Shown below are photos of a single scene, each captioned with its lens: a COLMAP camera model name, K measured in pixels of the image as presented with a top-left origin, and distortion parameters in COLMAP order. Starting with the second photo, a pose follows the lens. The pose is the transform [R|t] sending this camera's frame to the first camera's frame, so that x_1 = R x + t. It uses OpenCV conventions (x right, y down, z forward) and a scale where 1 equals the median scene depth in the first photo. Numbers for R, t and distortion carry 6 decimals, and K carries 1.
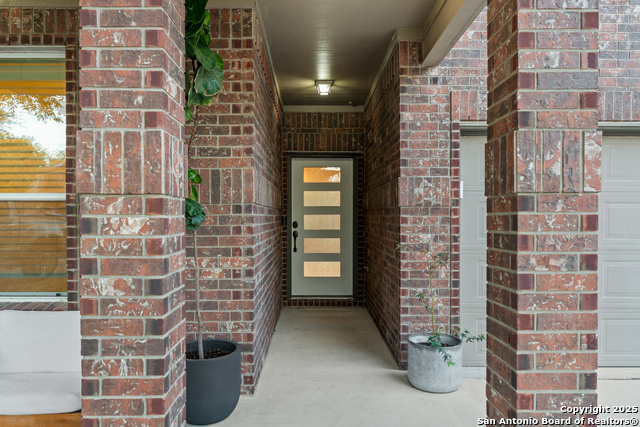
lens RADIAL K [[477.7, 0, 319.3], [0, 477.7, 215.2], [0, 0, 1]] dist [-0.008014, -0.001775]
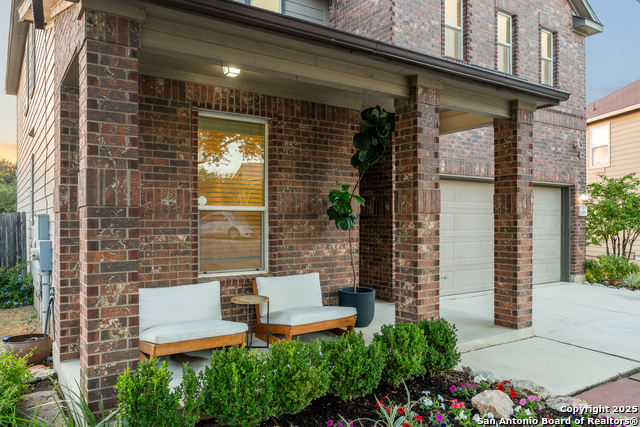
lens RADIAL K [[477.7, 0, 319.3], [0, 477.7, 215.9], [0, 0, 1]] dist [-0.008014, -0.001775]
pose [[0.833068, 0.004549, 0.553151, -1.318602], [-0.002695, 0.999988, -0.004165, -0.008691], [-0.553164, 0.001979, 0.833070, -0.480577]]
